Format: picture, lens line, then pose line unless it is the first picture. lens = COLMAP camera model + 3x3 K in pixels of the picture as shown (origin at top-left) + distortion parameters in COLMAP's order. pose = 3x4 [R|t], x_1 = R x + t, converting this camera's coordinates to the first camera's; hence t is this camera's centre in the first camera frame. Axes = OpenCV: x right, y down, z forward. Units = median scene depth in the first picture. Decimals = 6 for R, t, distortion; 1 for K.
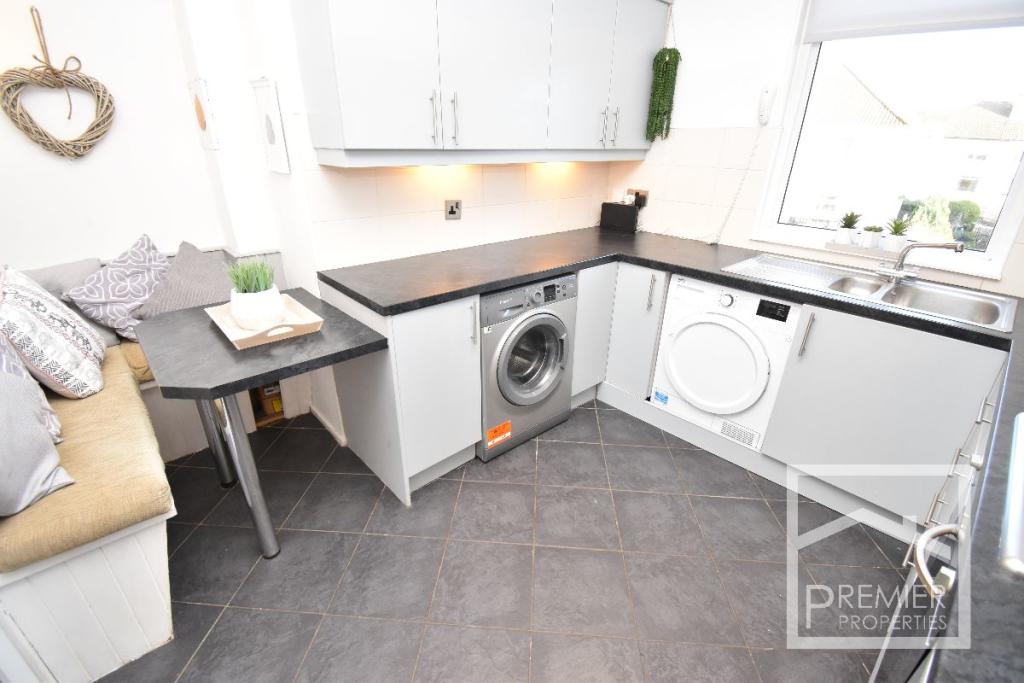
lens RADIAL K [[454.1, 0, 517.0], [0, 454.1, 343.1], [0, 0, 1]] dist [-0.001853, -0.000232]
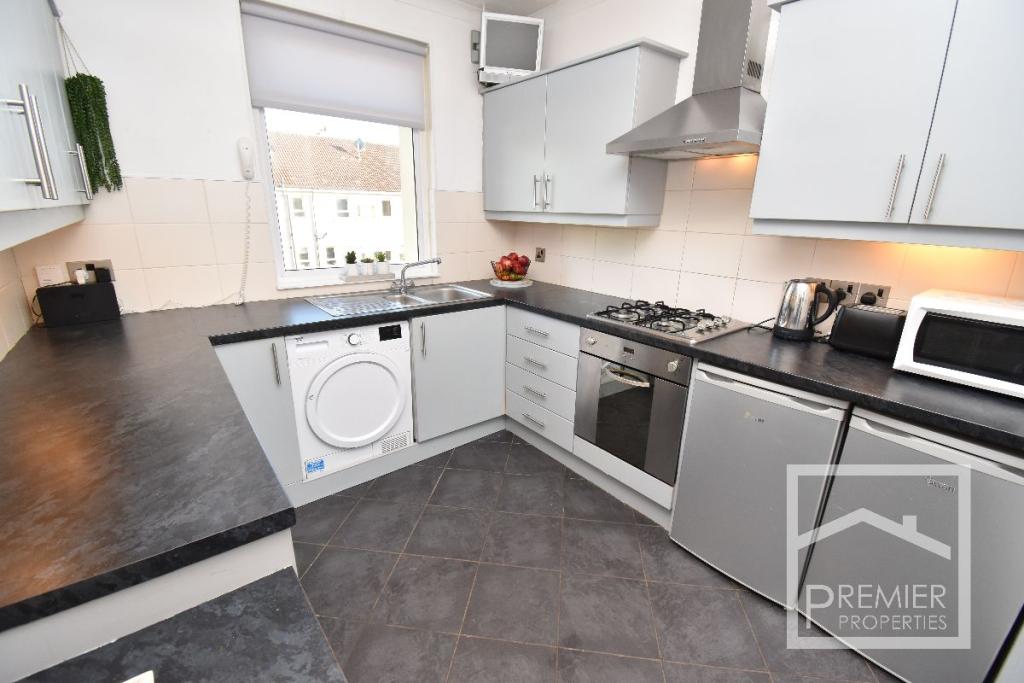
lens RADIAL K [[454.1, 0, 513.5], [0, 454.1, 339.2], [0, 0, 1]] dist [-0.001853, -0.000232]
pose [[0.066843, -0.294262, 0.953384, -0.539531], [0.386368, 0.888607, 0.247180, -0.213549], [-0.919919, 0.351835, 0.173090, 0.458910]]
